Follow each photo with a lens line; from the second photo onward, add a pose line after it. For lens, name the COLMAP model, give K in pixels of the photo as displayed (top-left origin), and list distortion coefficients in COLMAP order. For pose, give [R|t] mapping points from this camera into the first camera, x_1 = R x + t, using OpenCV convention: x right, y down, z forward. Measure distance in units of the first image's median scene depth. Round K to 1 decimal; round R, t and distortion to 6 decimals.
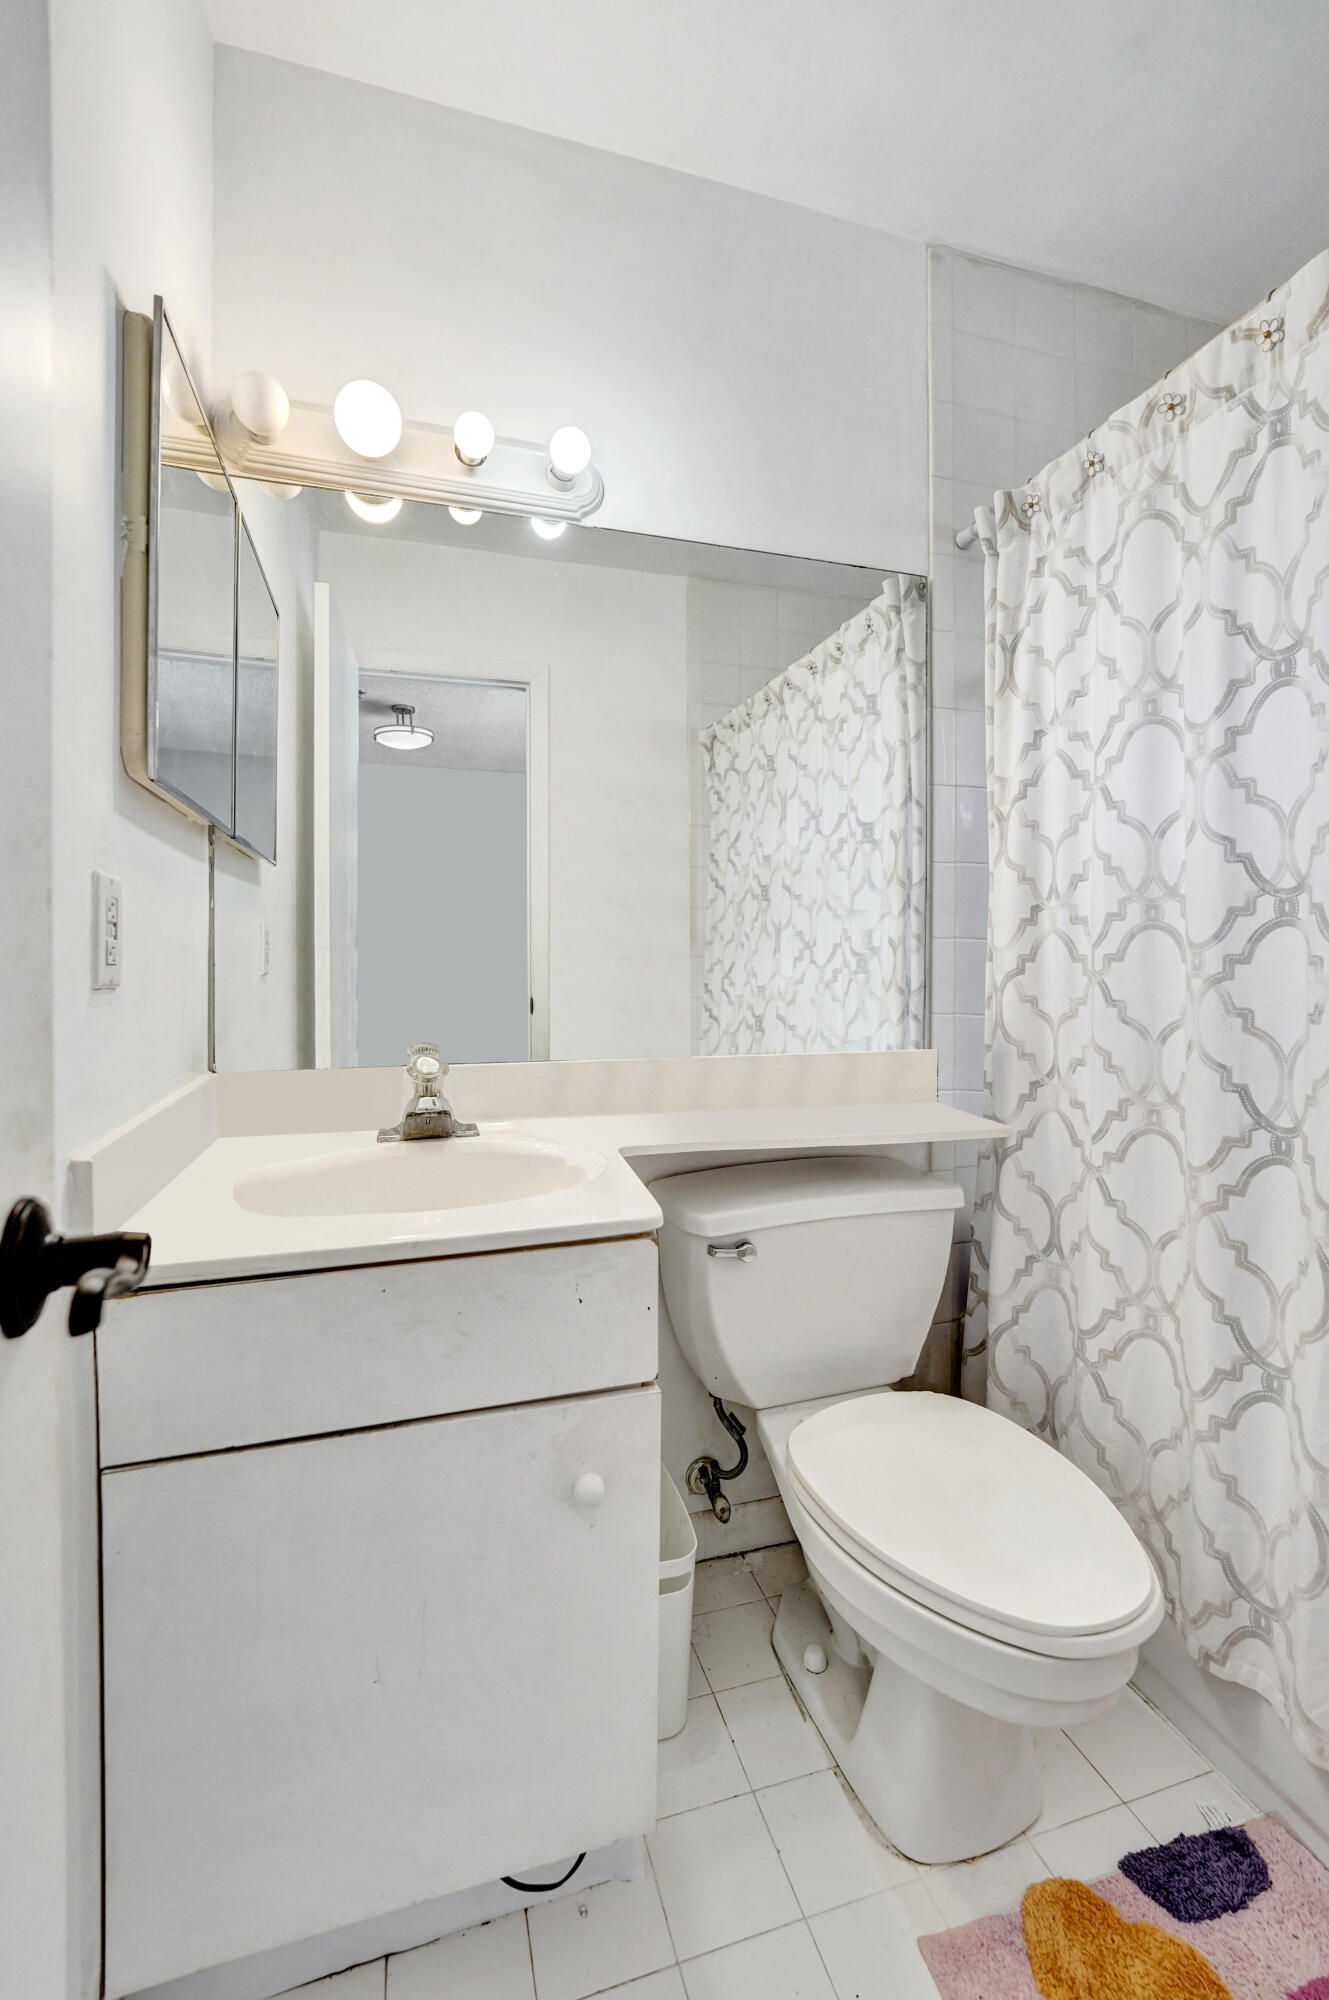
lens RADIAL K [[824.2, 0, 667.5], [0, 824.2, 988.2], [0, 0, 1]] dist [-0.021591, -0.000148]
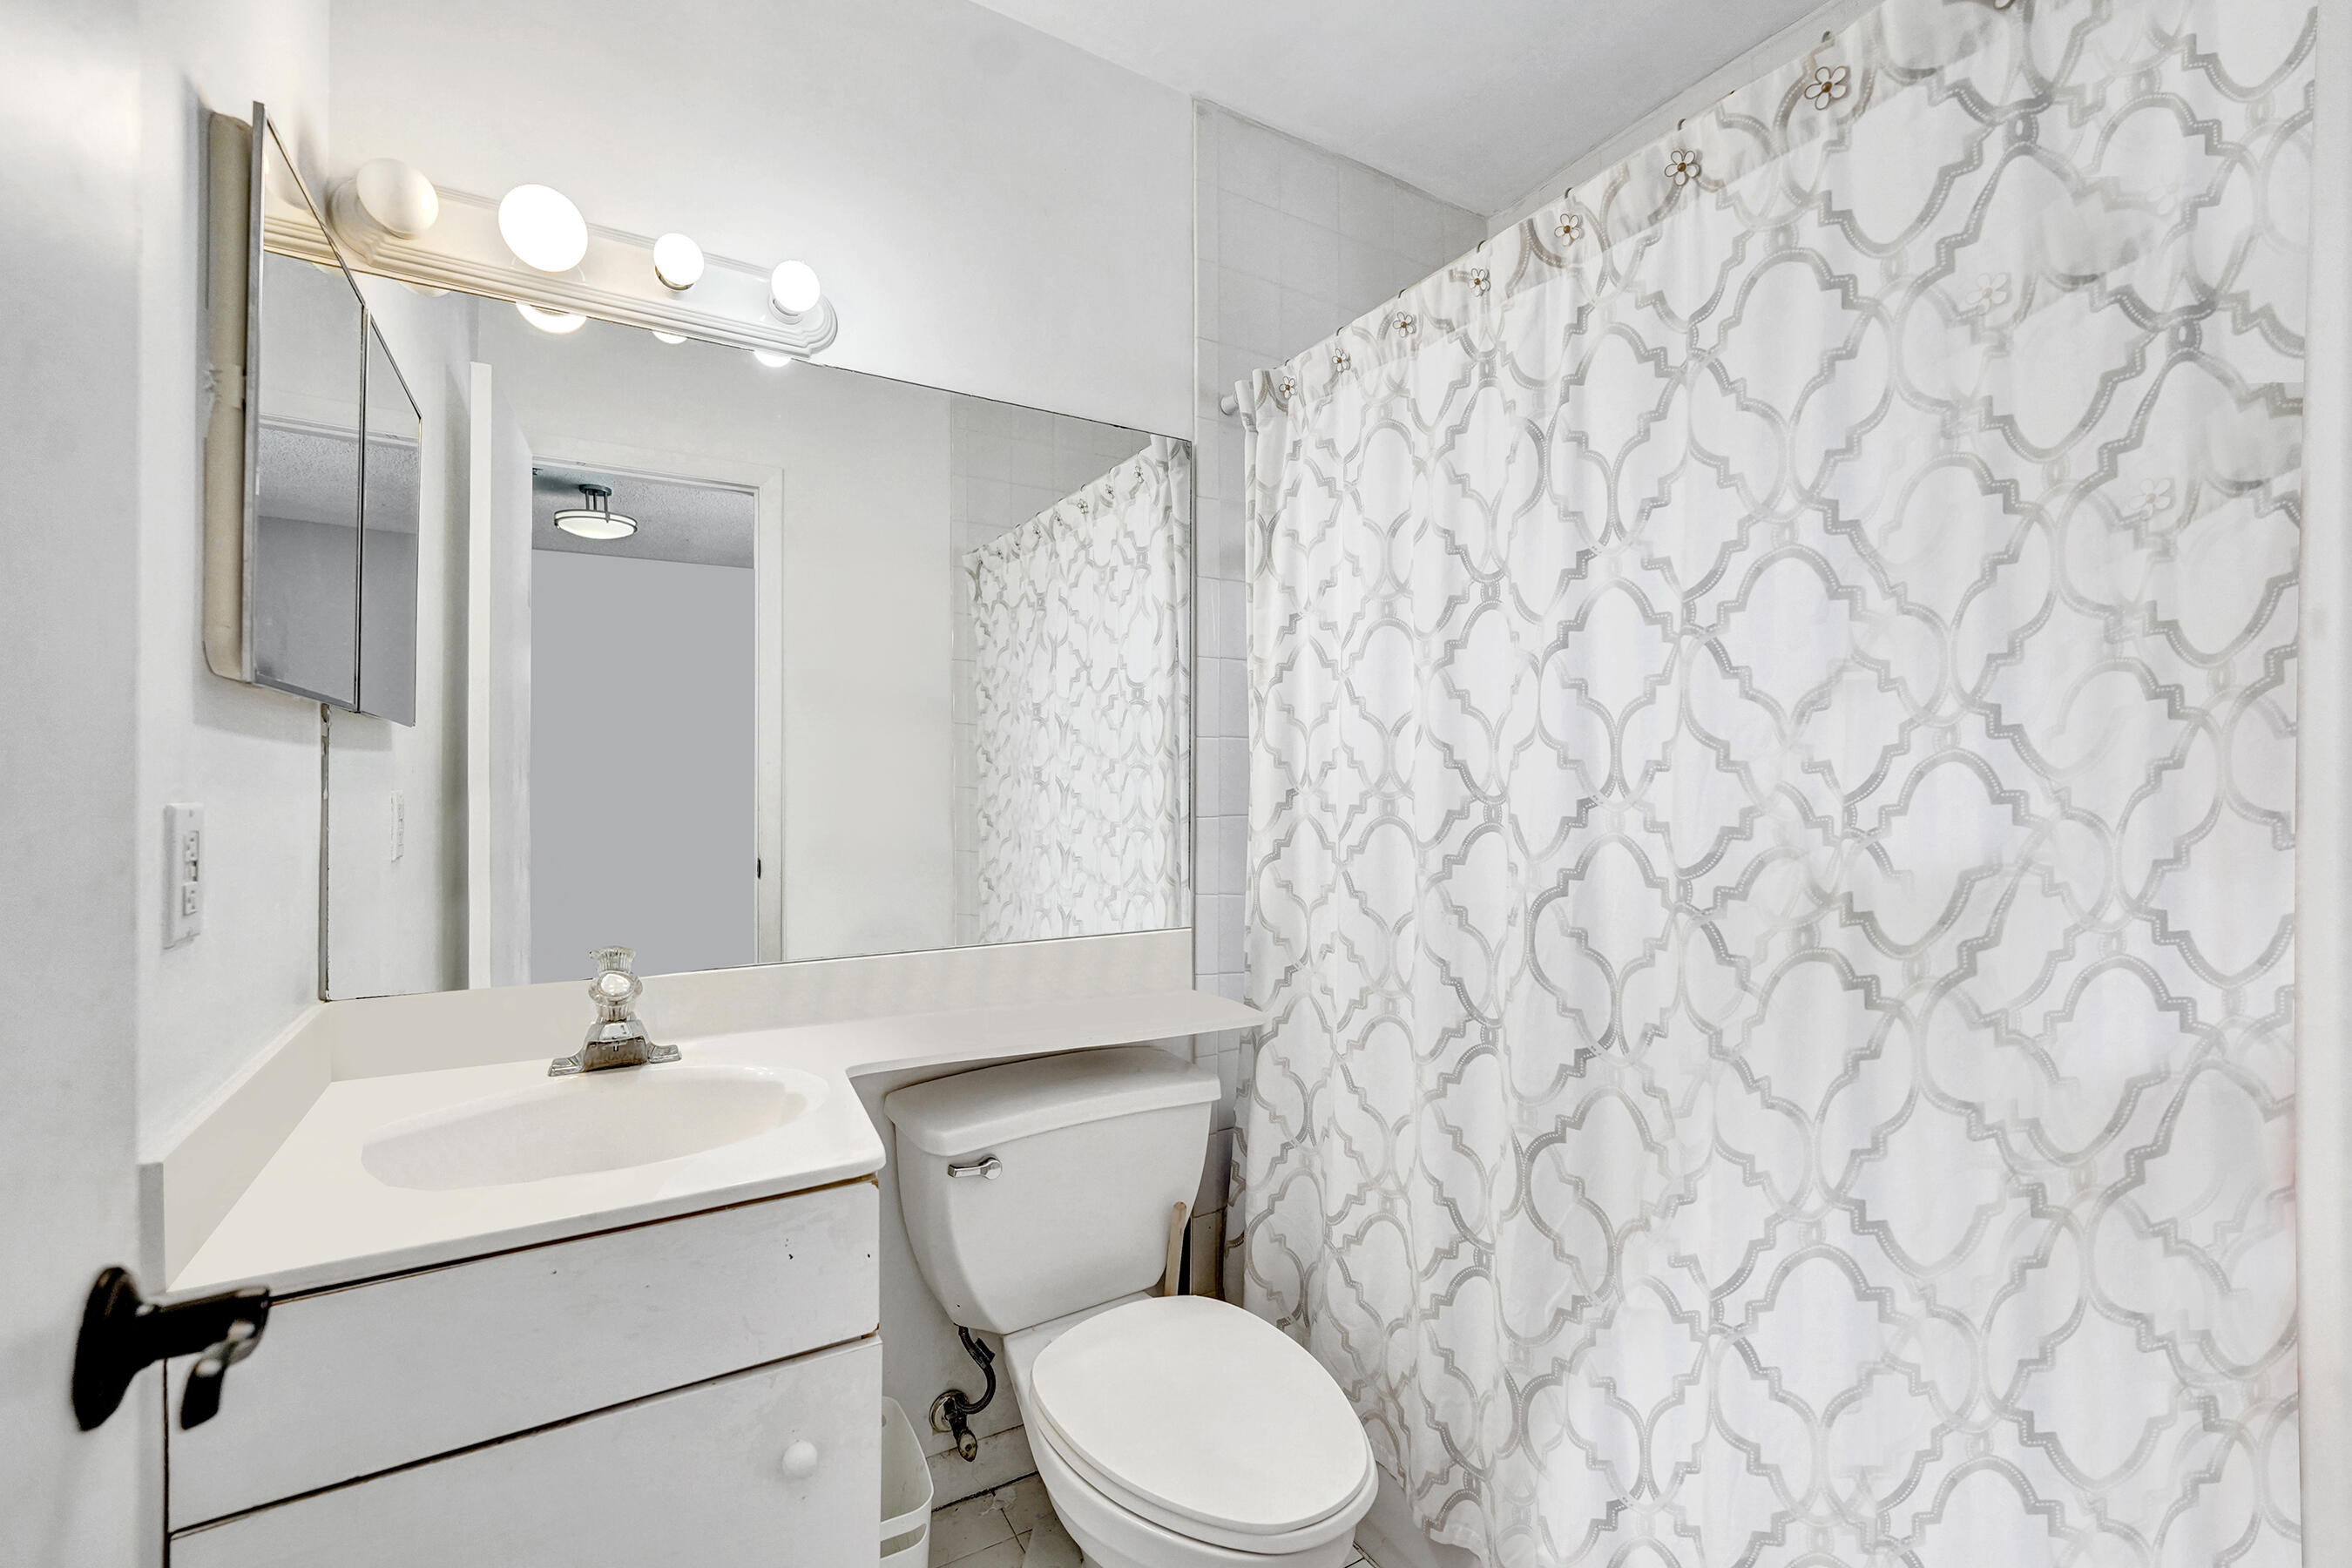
lens RADIAL K [[969.0, 0, 1191.7], [0, 969.0, 782.1], [0, 0, 1]] dist [-0.025936, 0.002211]
pose [[0.971176, 0.000880, 0.238362, 0.057802], [0.001634, 0.999945, -0.010350, -0.110330], [-0.238358, 0.010442, 0.971121, -0.128368]]
